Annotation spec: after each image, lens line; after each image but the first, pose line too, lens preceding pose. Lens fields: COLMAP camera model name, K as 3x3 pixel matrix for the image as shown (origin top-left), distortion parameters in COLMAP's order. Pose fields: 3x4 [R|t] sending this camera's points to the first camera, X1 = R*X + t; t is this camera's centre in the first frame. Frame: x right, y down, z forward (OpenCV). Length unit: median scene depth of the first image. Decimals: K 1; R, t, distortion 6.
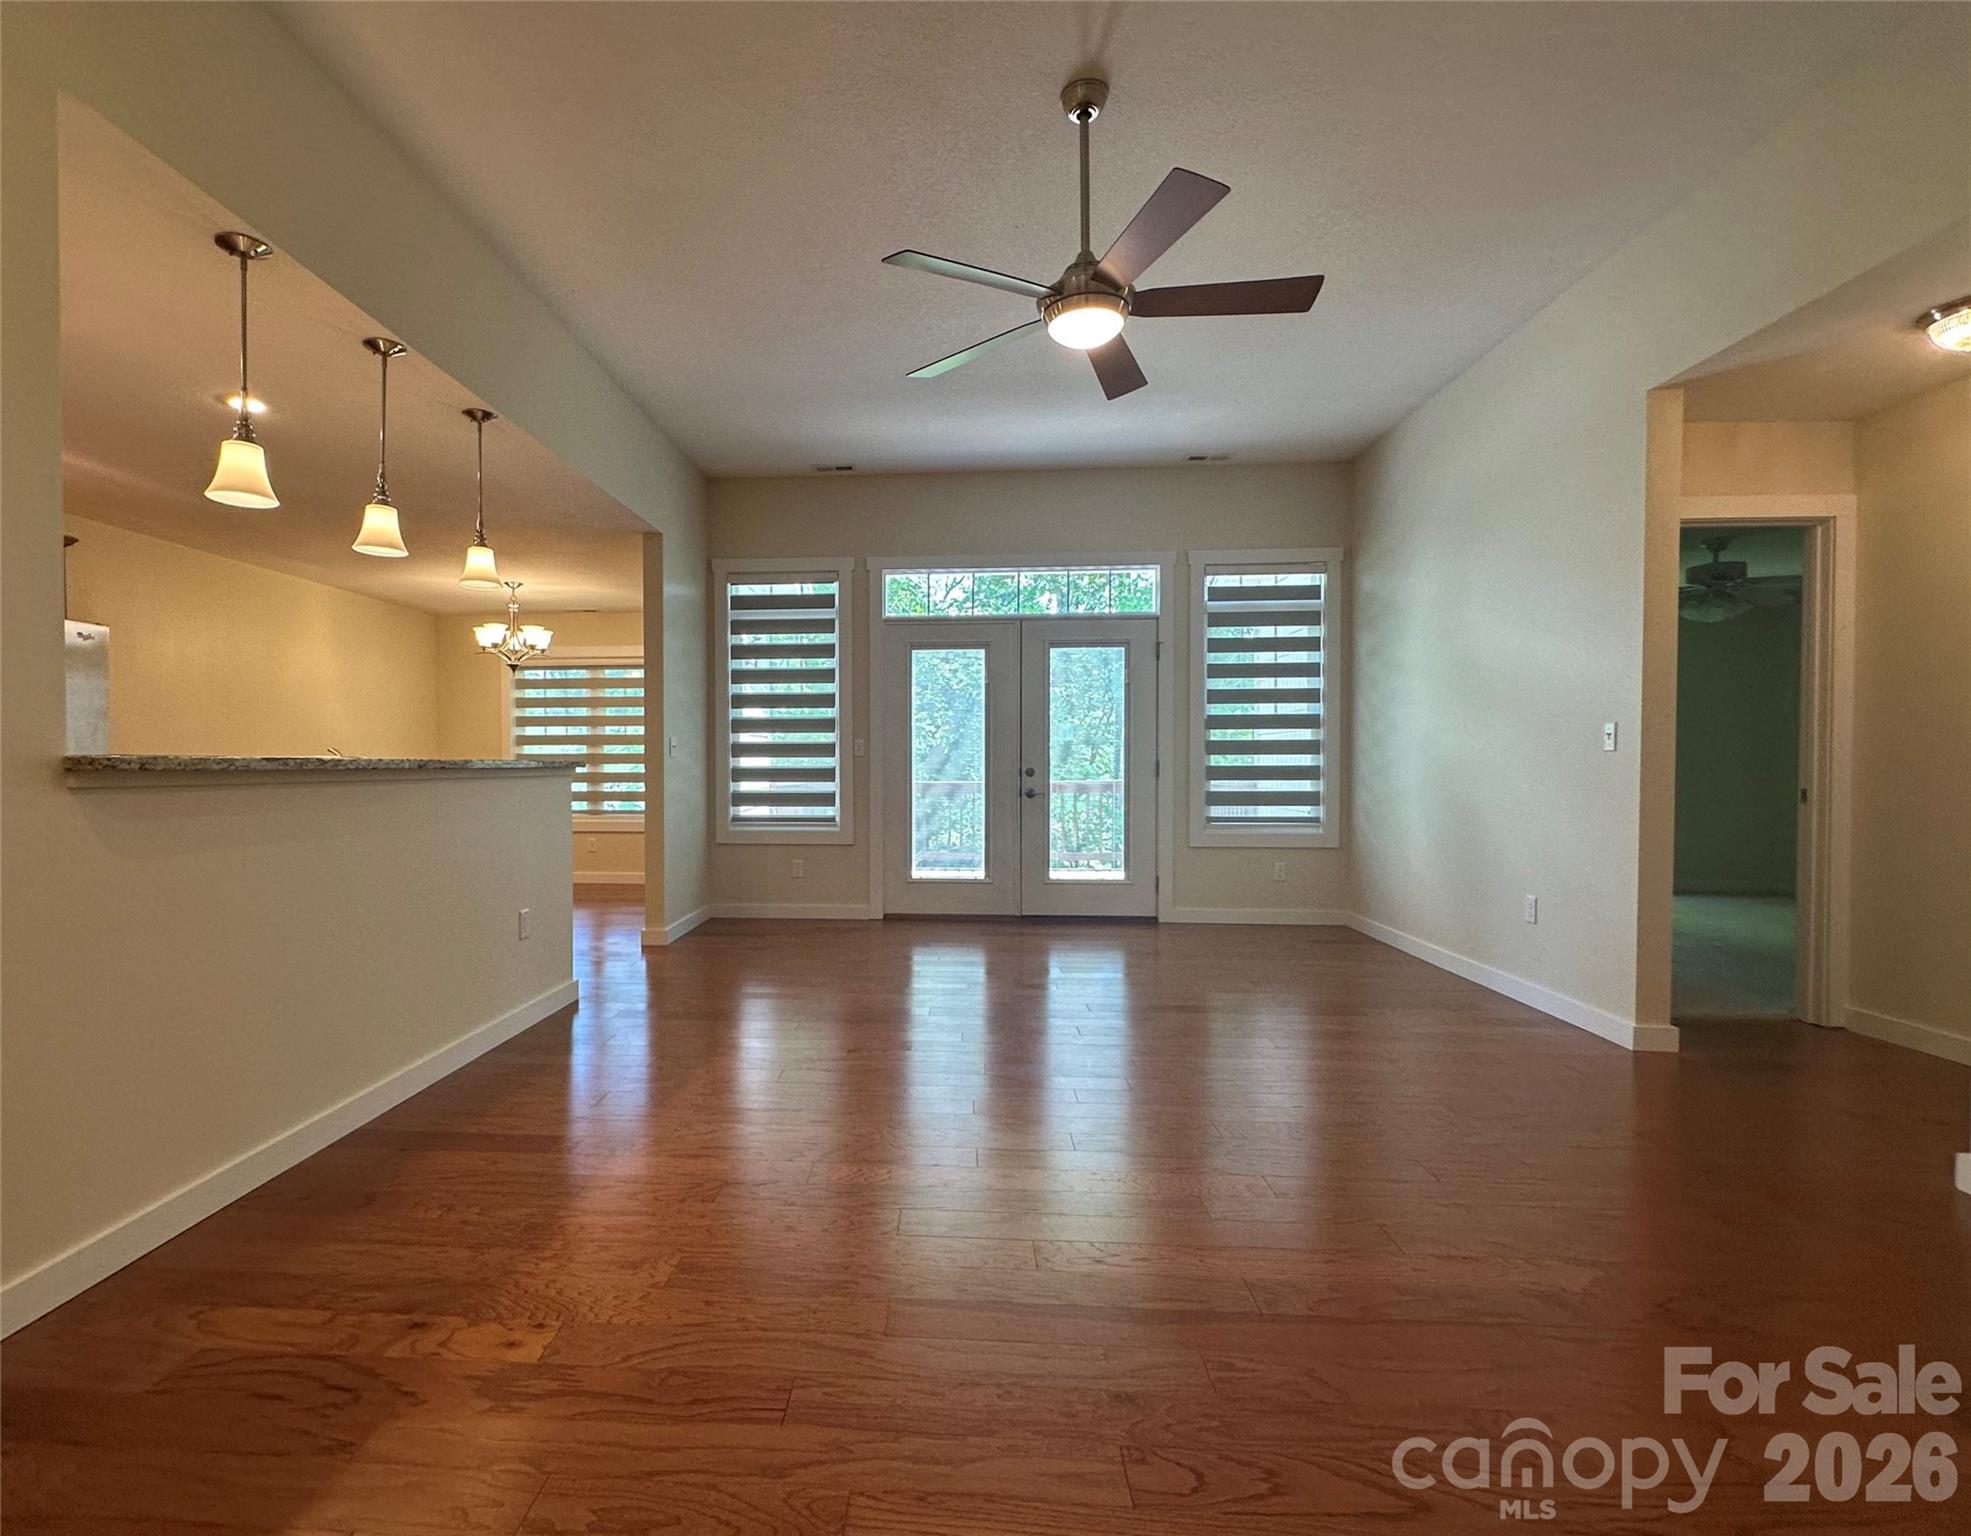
lens RADIAL K [[963.2, 0, 872.3], [0, 963.2, 776.7], [0, 0, 1]] dist [0.001379, 0.001820]
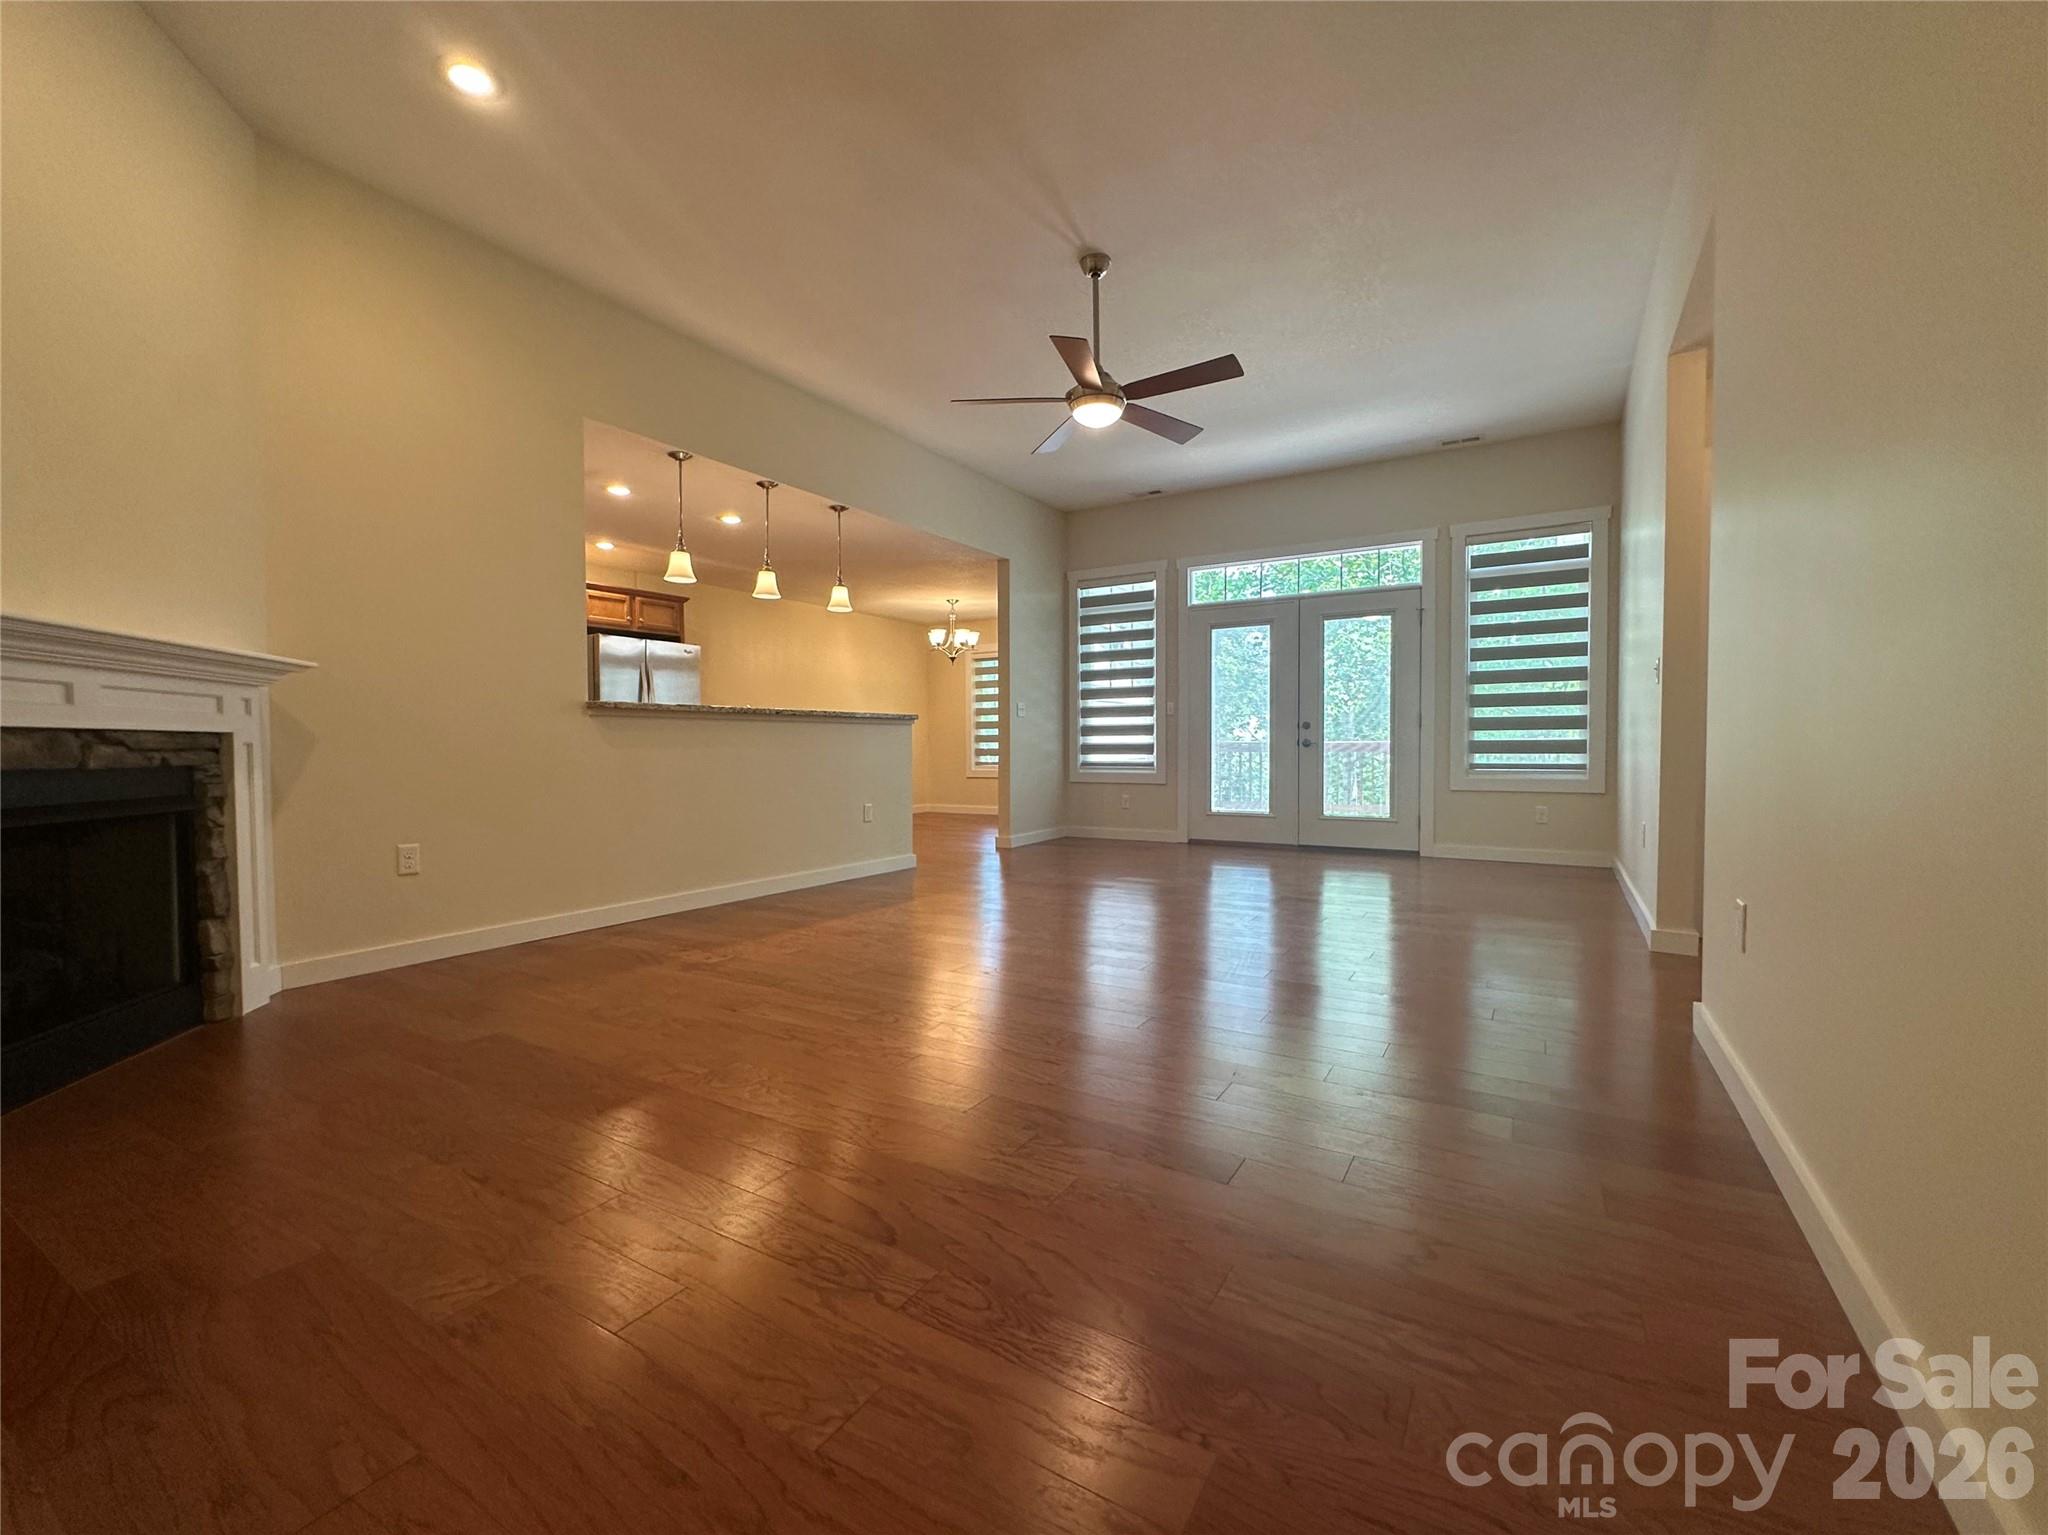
lens RADIAL K [[848.6, 0, 1010.0], [0, 848.6, 767.0], [0, 0, 1]] dist [0.006208, -0.001324]
pose [[0.890900, 0.010222, -0.454085, 0.321568], [-0.003409, 0.999869, 0.015819, 0.032612], [0.454187, -0.012546, 0.890818, -0.120213]]
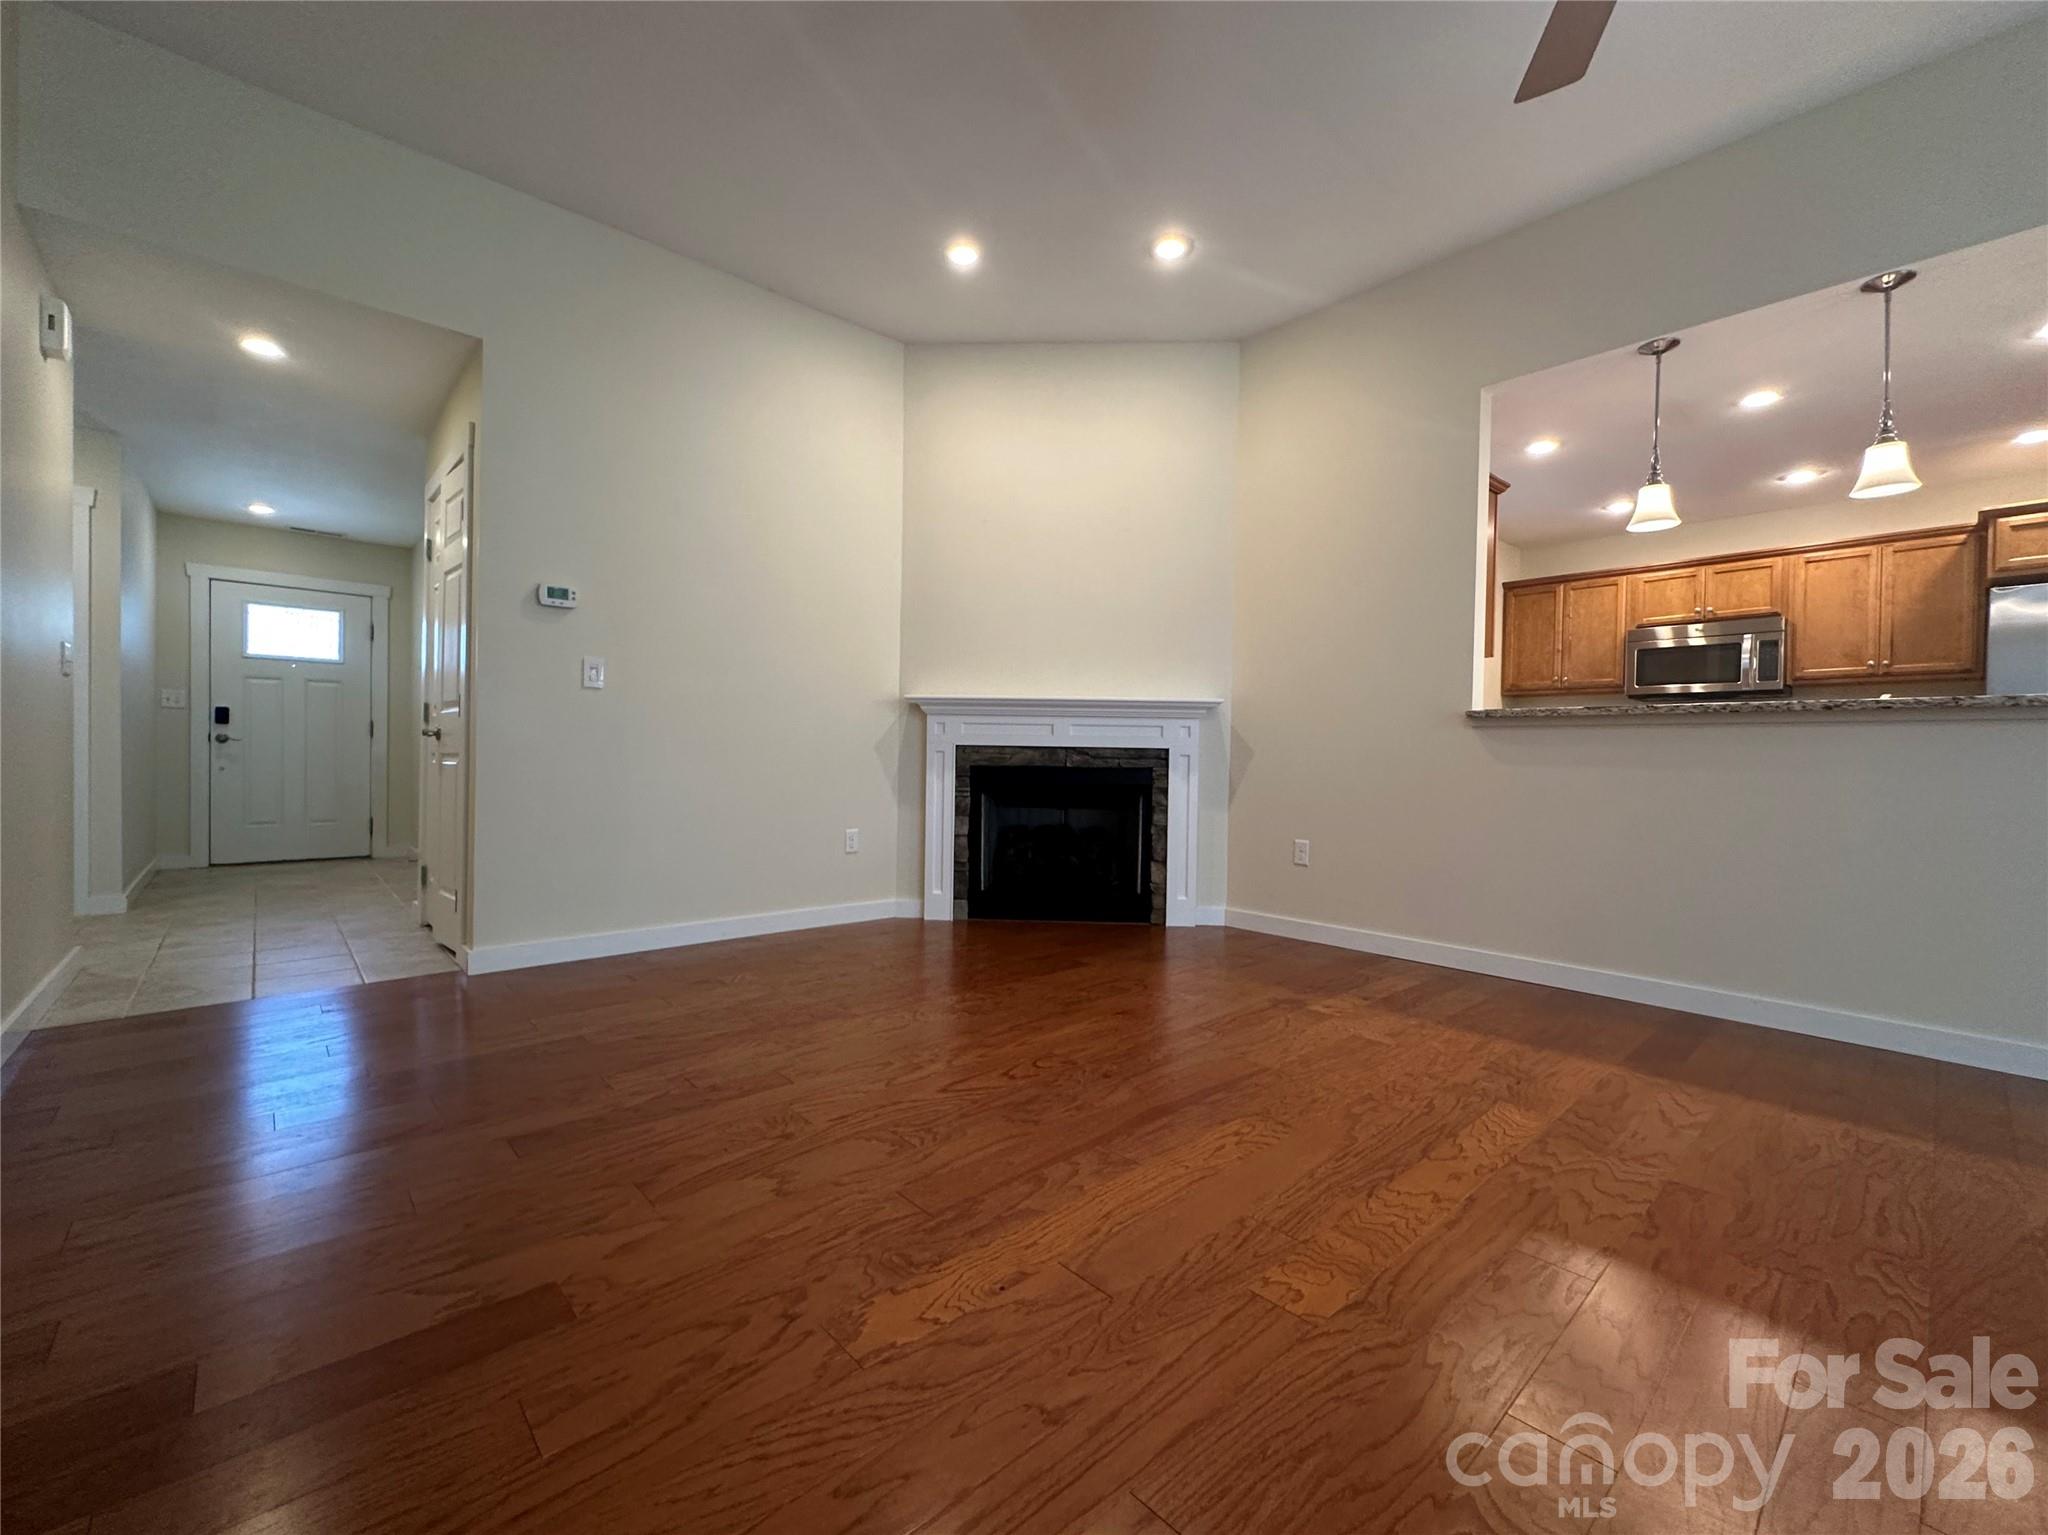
lens RADIAL K [[848.6, 0, 1040.4], [0, 848.6, 764.5], [0, 0, 1]] dist [0.006208, -0.001324]
pose [[-0.671089, -0.003452, -0.741369, 0.358400], [-0.026005, 0.999483, 0.018886, 0.025754], [0.740921, 0.031954, -0.670832, 0.481502]]
